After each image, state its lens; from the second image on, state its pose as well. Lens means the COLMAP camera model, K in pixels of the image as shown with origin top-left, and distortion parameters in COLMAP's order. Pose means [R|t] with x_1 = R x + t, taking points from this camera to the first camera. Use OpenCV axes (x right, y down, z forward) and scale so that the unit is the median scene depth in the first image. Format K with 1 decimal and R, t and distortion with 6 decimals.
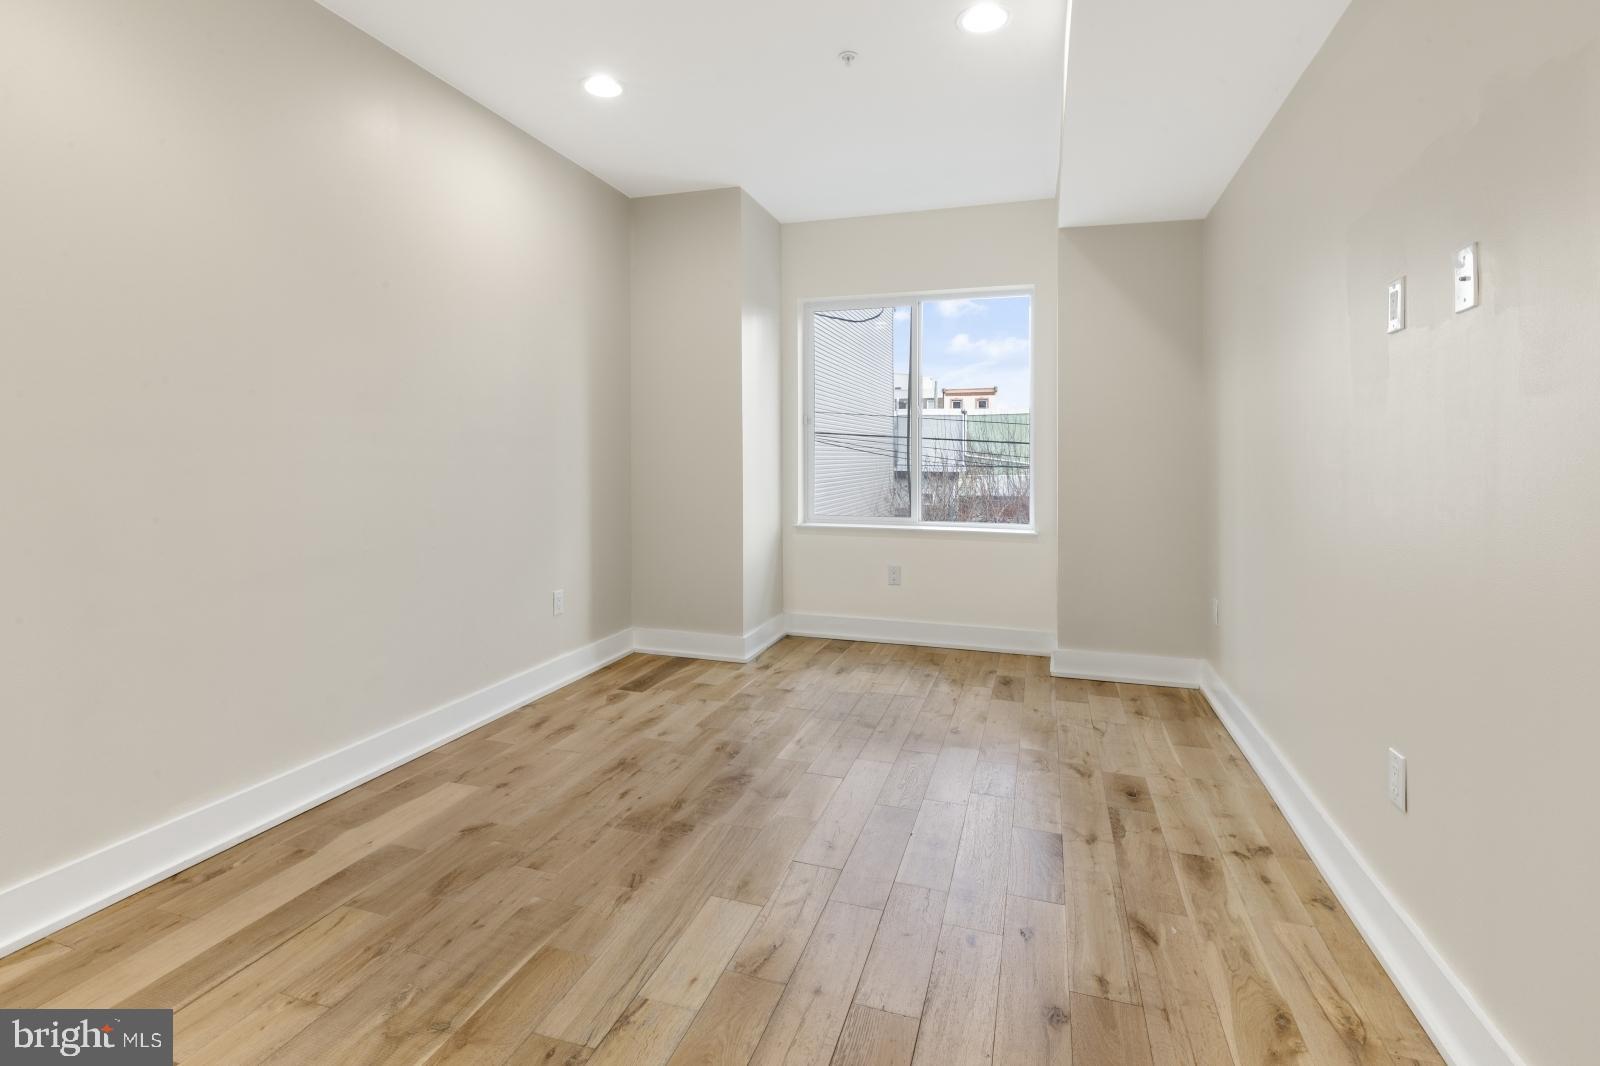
lens RADIAL K [[756.3, 0, 798.6], [0, 756.3, 452.7], [0, 0, 1]] dist [0.003183, -0.000224]
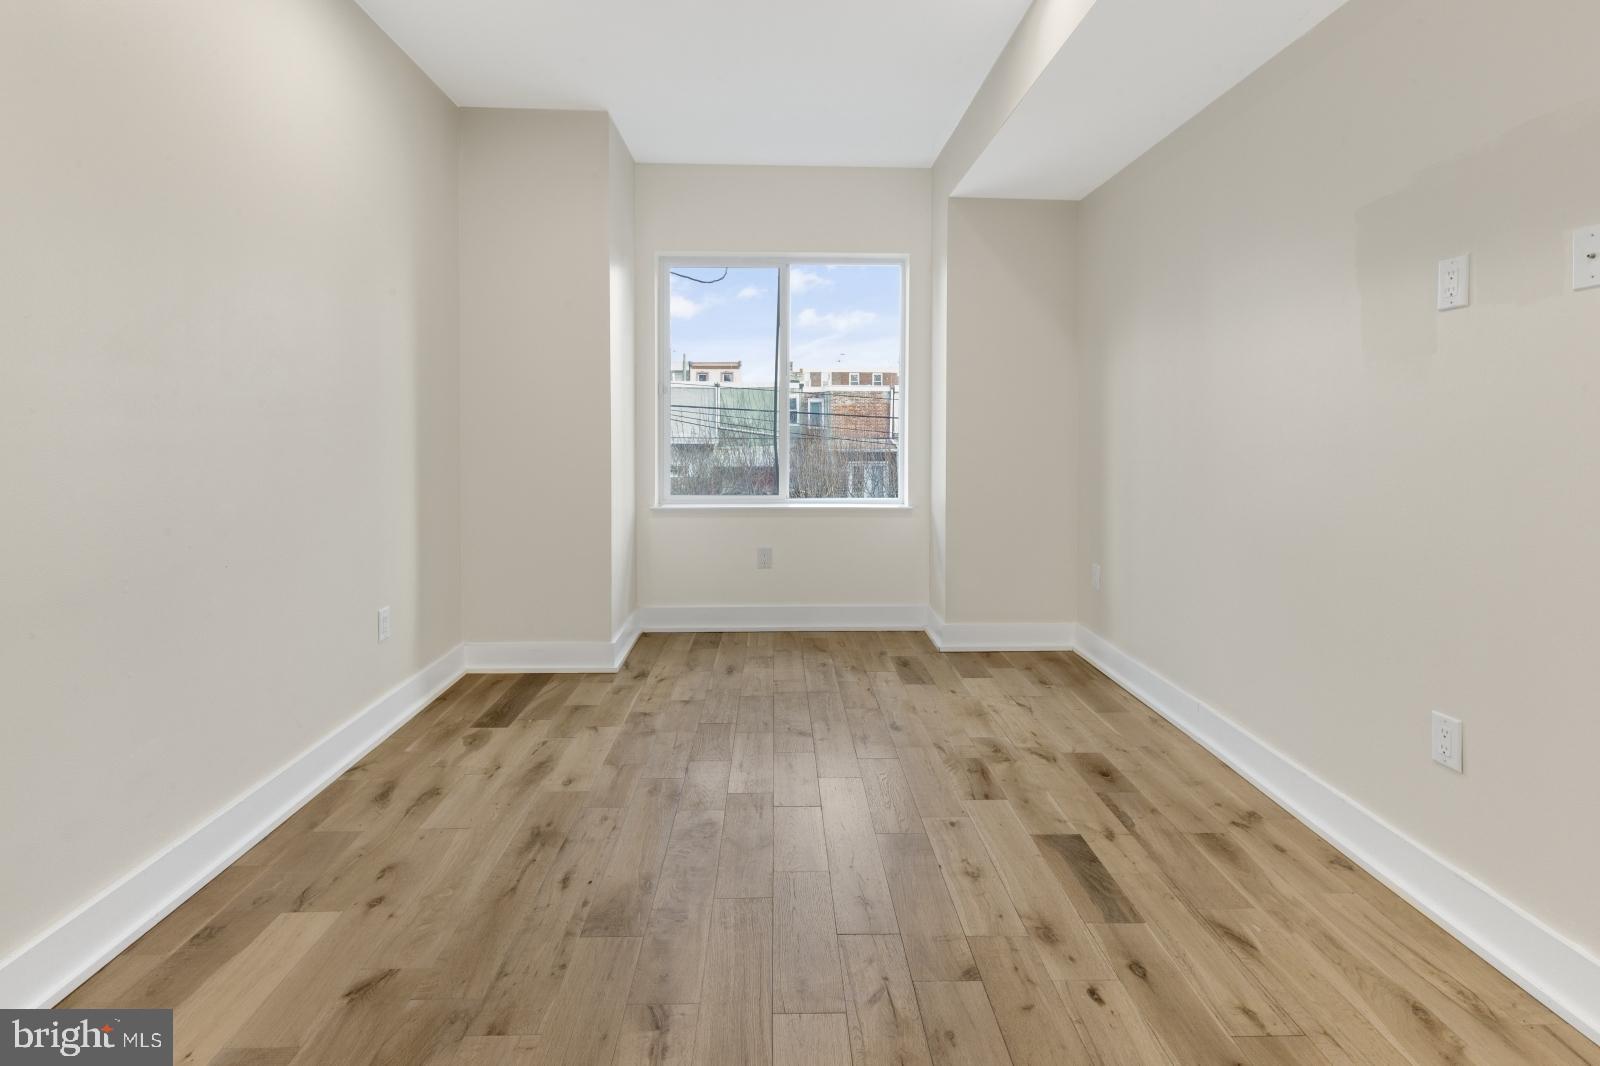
lens RADIAL K [[749.1, 0, 794.9], [0, 749.1, 433.0], [0, 0, 1]] dist [0.001202, 0.000351]
pose [[0.942493, -0.005191, 0.334186, -0.182500], [0.001569, 0.999937, 0.011108, -0.001508], [-0.334222, -0.009945, 0.942442, 0.157012]]
